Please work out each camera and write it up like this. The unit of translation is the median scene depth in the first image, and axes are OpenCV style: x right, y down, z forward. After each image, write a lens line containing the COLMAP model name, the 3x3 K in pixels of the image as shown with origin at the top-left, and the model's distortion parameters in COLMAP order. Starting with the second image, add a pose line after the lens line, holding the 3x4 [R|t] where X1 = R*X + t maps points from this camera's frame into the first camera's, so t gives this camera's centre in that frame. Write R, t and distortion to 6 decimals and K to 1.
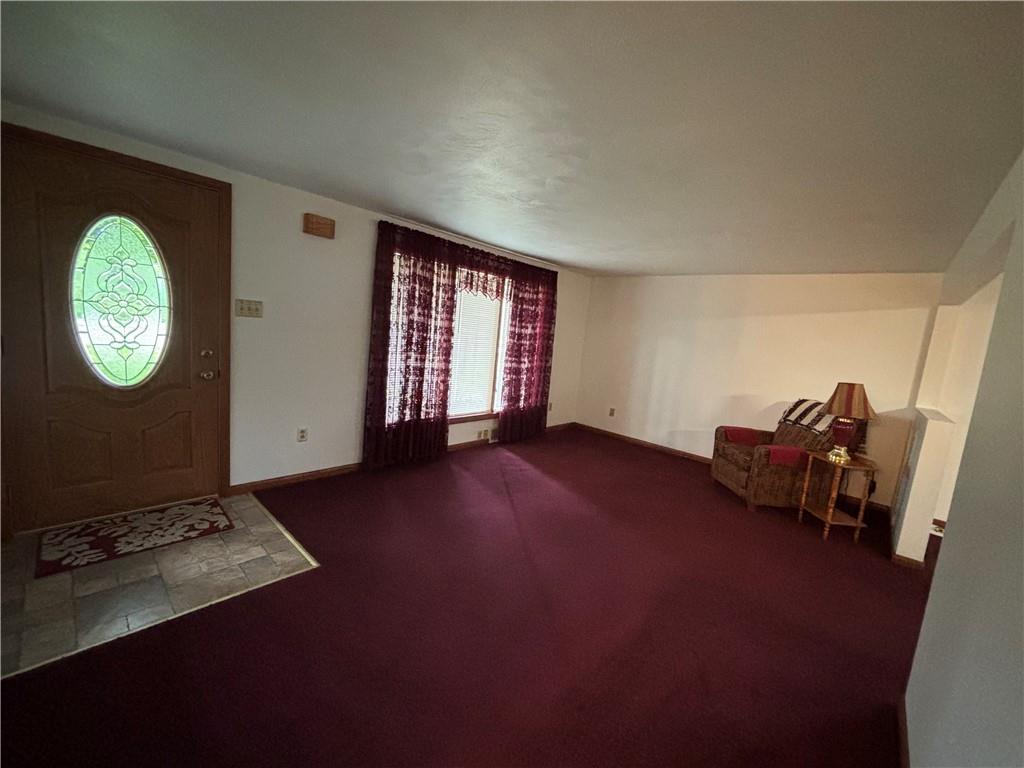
lens RADIAL K [[412.6, 0, 510.8], [0, 412.6, 381.9], [0, 0, 1]] dist [0.011550, -0.000171]
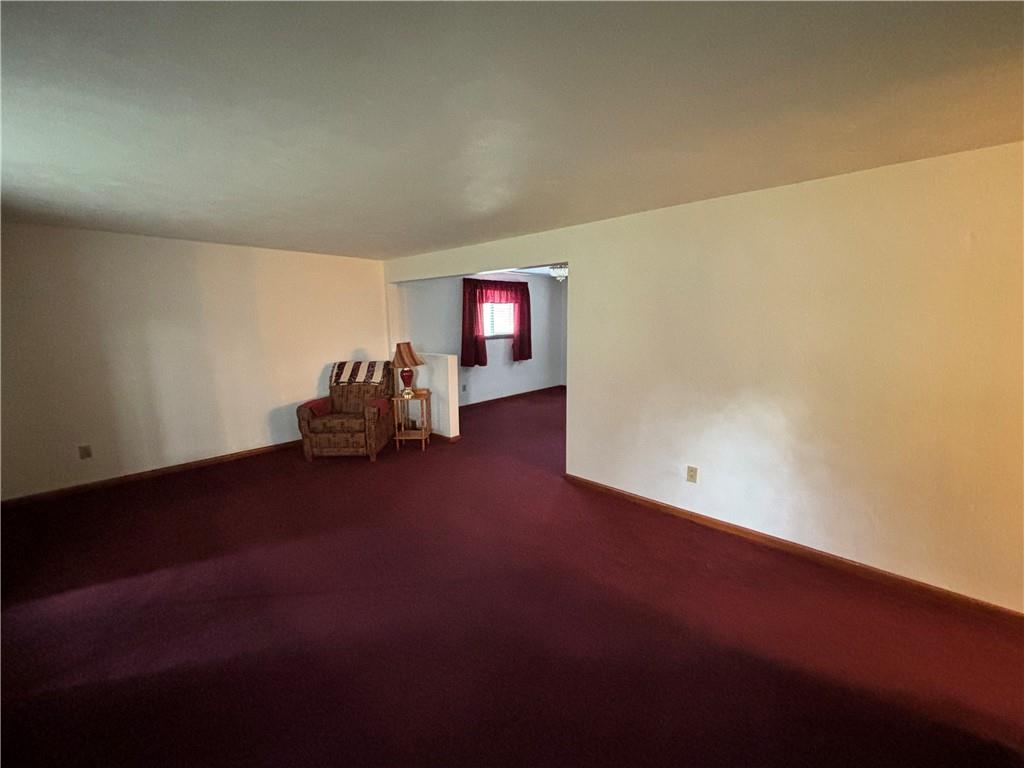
lens RADIAL K [[412.6, 0, 510.8], [0, 412.6, 381.9], [0, 0, 1]] dist [0.011550, -0.000171]
pose [[-0.005836, -0.248954, 0.968498, -0.479881], [0.132157, 0.959827, 0.247521, -0.139336], [-0.991212, 0.129438, 0.027300, 0.508166]]
